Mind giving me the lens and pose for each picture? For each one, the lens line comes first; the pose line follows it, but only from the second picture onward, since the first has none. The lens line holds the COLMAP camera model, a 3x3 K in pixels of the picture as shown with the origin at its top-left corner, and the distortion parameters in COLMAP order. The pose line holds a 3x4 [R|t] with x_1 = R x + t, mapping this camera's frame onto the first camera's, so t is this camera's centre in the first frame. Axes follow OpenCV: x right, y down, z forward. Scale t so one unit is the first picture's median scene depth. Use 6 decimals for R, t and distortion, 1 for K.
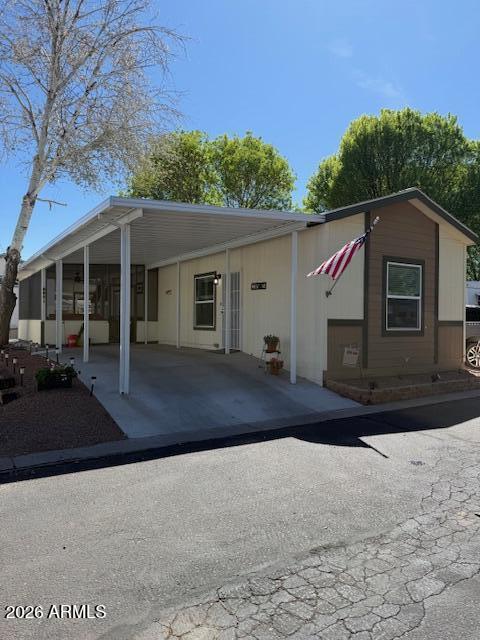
lens RADIAL K [[450.8, 0, 244.0], [0, 450.8, 317.9], [0, 0, 1]] dist [0.048997, -0.063686]
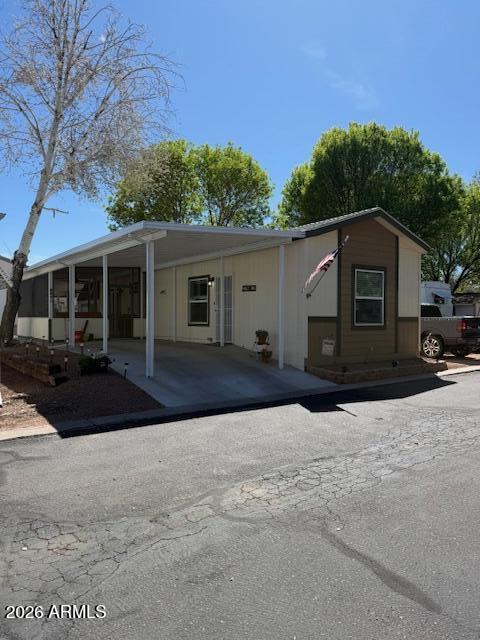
lens RADIAL K [[450.8, 0, 238.5], [0, 450.8, 320.0], [0, 0, 1]] dist [0.048997, -0.063686]
pose [[0.998436, -0.004728, 0.055711, -0.053140], [0.004045, 0.999915, 0.012364, -0.002328], [-0.055765, -0.012119, 0.998370, -0.153555]]
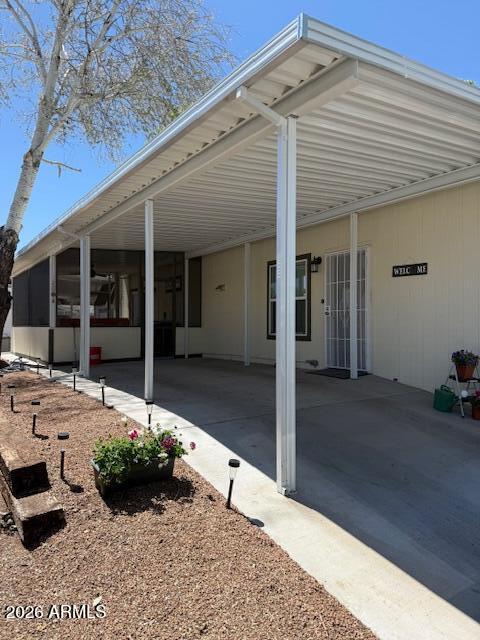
lens RADIAL K [[444.6, 0, 240.5], [0, 444.6, 316.9], [0, 0, 1]] dist [0.002543, -0.013235]
pose [[0.999435, -0.008411, 0.032542, -0.197620], [0.008853, 0.999870, -0.013478, 0.000835], [-0.032424, 0.013759, 0.999379, 0.343544]]
